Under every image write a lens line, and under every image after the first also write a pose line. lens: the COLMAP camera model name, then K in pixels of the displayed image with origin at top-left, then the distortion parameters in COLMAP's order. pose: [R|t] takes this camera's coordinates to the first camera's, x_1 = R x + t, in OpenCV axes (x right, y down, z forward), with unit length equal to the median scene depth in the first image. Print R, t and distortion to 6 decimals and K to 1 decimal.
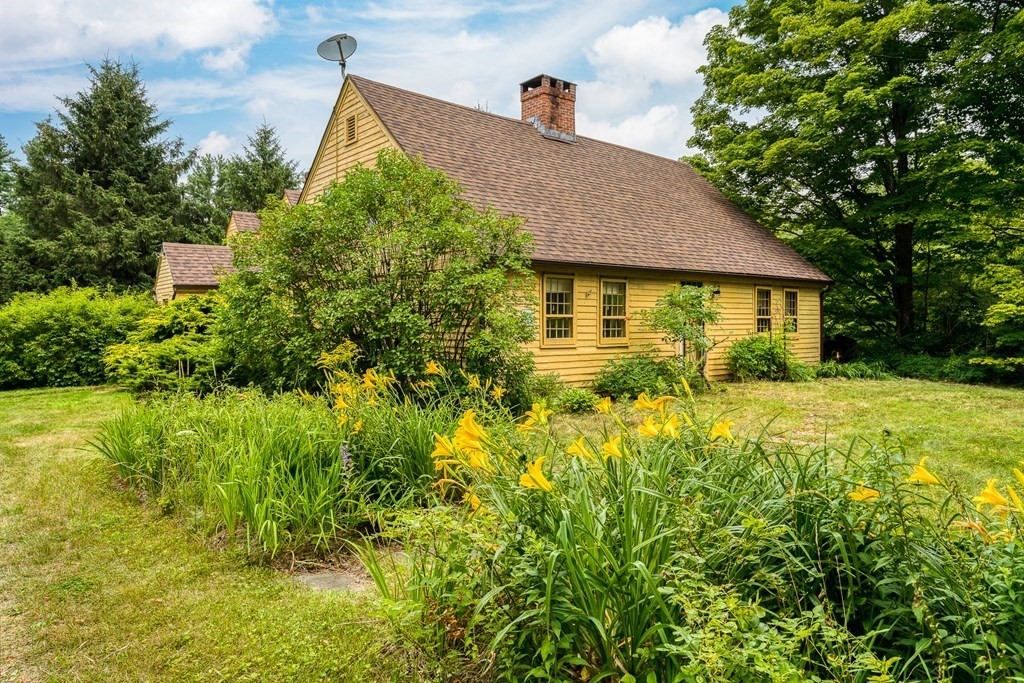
lens RADIAL K [[747.3, 0, 512.0], [0, 747.3, 341.5], [0, 0, 1]] dist [-0.005911, -0.002713]
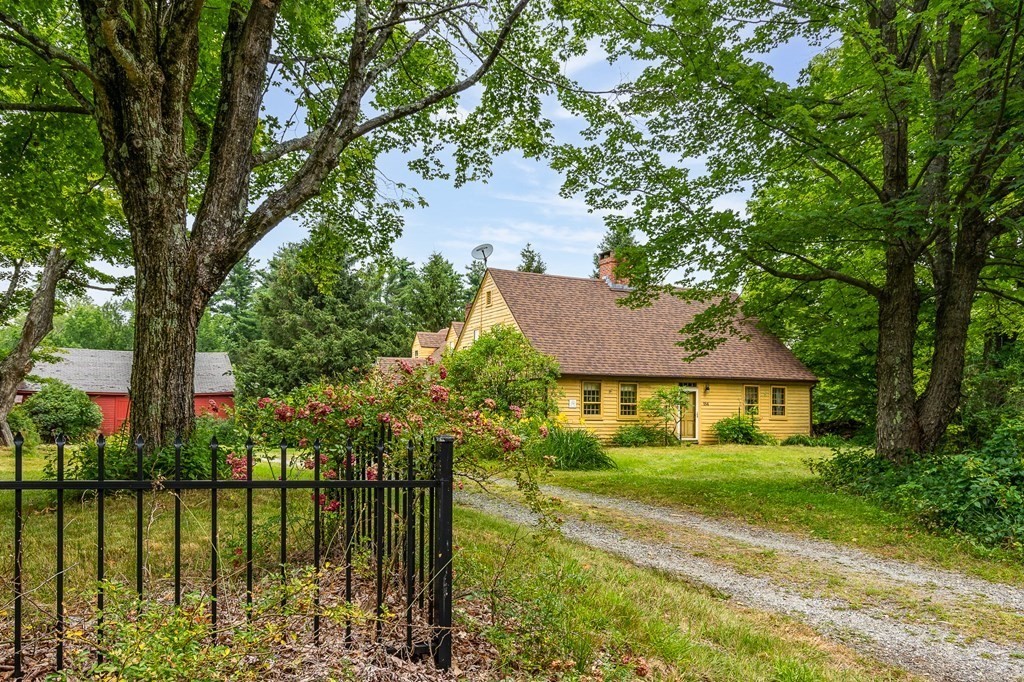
lens RADIAL K [[660.1, 0, 512.0], [0, 660.1, 341.0], [0, 0, 1]] dist [0.002234, 0.000036]
pose [[0.980404, -0.016610, -0.196297, 0.050730], [-0.009520, 0.991280, -0.131427, 0.008267], [0.196768, 0.130720, 0.971697, -0.175207]]
